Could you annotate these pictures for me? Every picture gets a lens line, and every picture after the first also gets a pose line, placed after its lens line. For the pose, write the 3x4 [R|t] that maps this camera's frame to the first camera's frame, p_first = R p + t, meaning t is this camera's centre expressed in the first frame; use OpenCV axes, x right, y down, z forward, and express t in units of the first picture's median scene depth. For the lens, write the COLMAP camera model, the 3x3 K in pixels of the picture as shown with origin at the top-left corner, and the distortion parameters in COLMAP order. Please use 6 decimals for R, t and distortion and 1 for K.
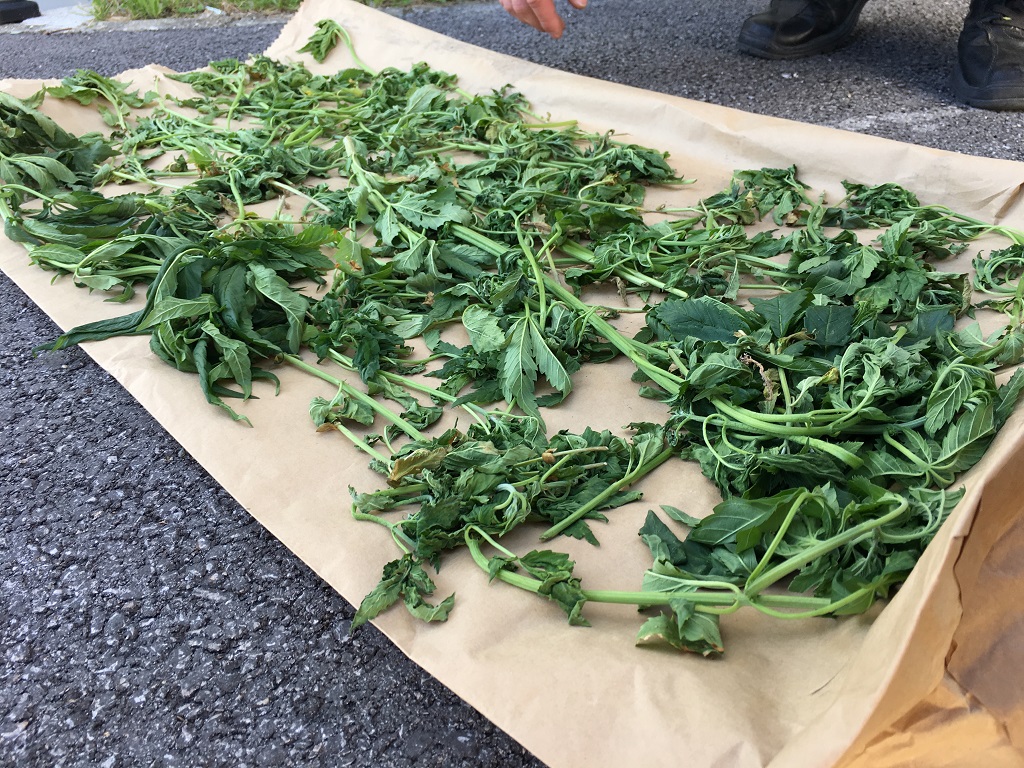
lens RADIAL K [[880.3, 0, 512.0], [0, 880.3, 384.0], [0, 0, 1]] dist [0.085479, -0.132192]
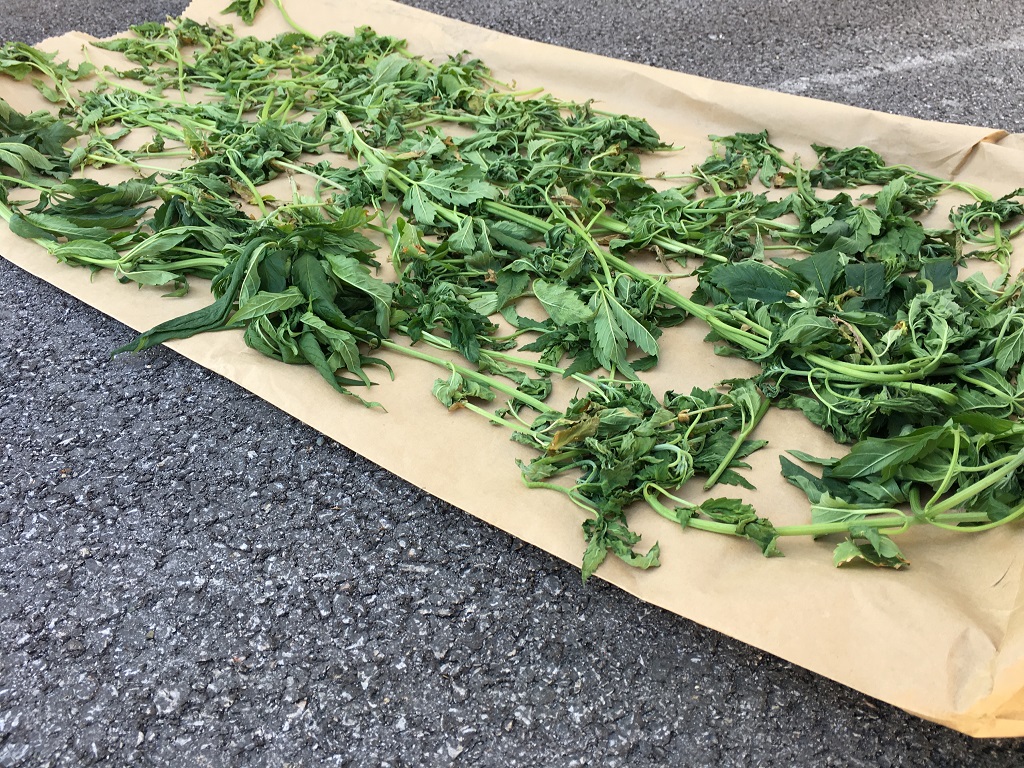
lens RADIAL K [[880.3, 0, 512.0], [0, 880.3, 384.0], [0, 0, 1]] dist [0.085479, -0.132192]
pose [[0.980051, -0.082889, 0.180634, -0.295399], [0.070714, 0.994834, 0.072839, -0.046001], [-0.185739, -0.058613, 0.980849, -0.064332]]
